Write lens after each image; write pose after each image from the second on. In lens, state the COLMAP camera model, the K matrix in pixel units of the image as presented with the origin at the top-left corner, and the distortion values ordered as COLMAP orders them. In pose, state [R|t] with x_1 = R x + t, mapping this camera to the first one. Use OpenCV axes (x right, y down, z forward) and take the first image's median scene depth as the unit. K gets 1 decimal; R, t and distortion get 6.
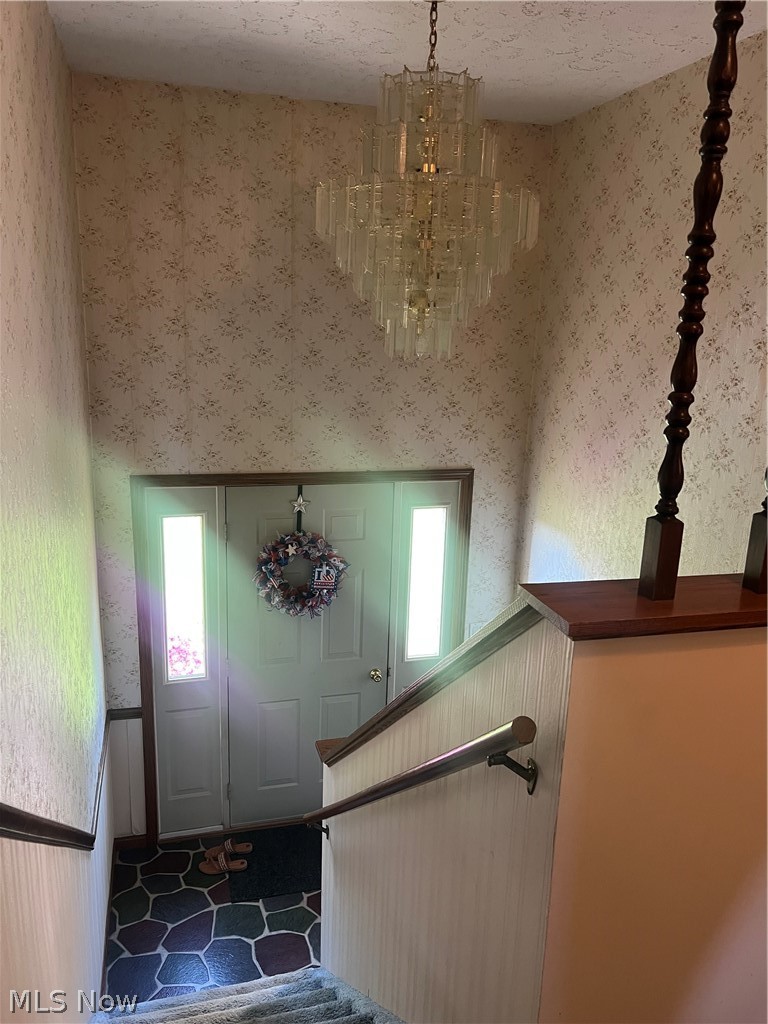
lens RADIAL K [[769.0, 0, 382.5], [0, 769.0, 510.0], [0, 0, 1]] dist [0.027439, -0.038417]
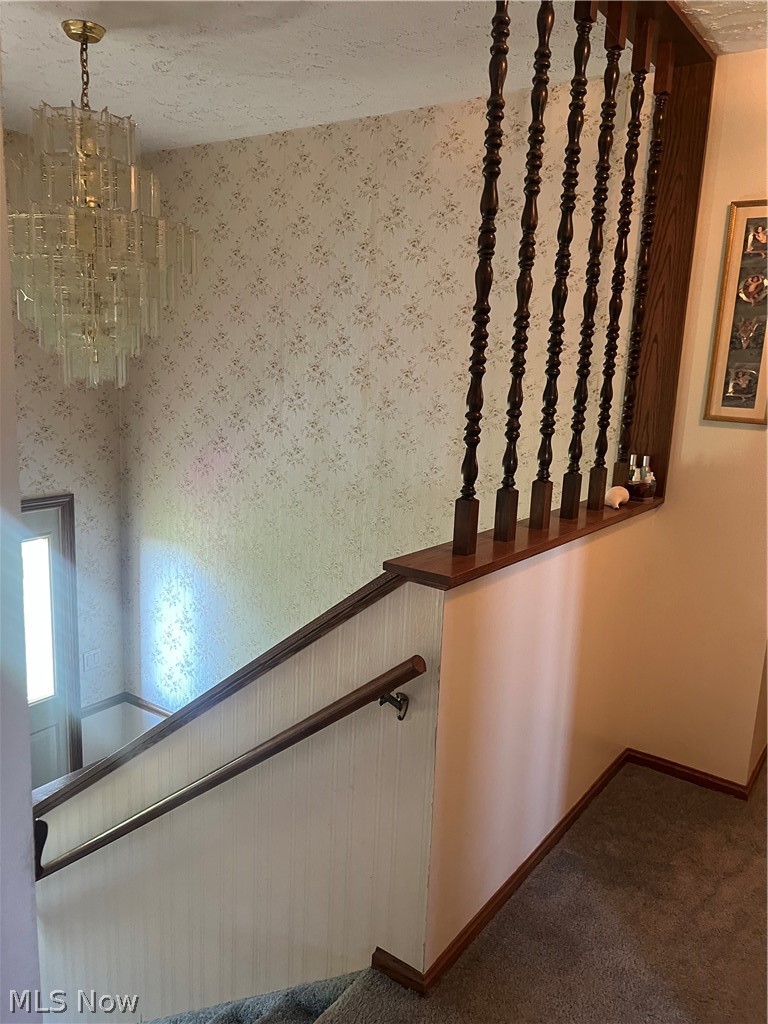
lens RADIAL K [[769.0, 0, 381.2], [0, 769.0, 511.2], [0, 0, 1]] dist [0.027439, -0.038417]
pose [[0.783831, -0.120407, 0.609188, -0.230186], [0.131029, 0.991003, 0.027281, -0.009433], [-0.606992, 0.058438, 0.792556, -0.015872]]
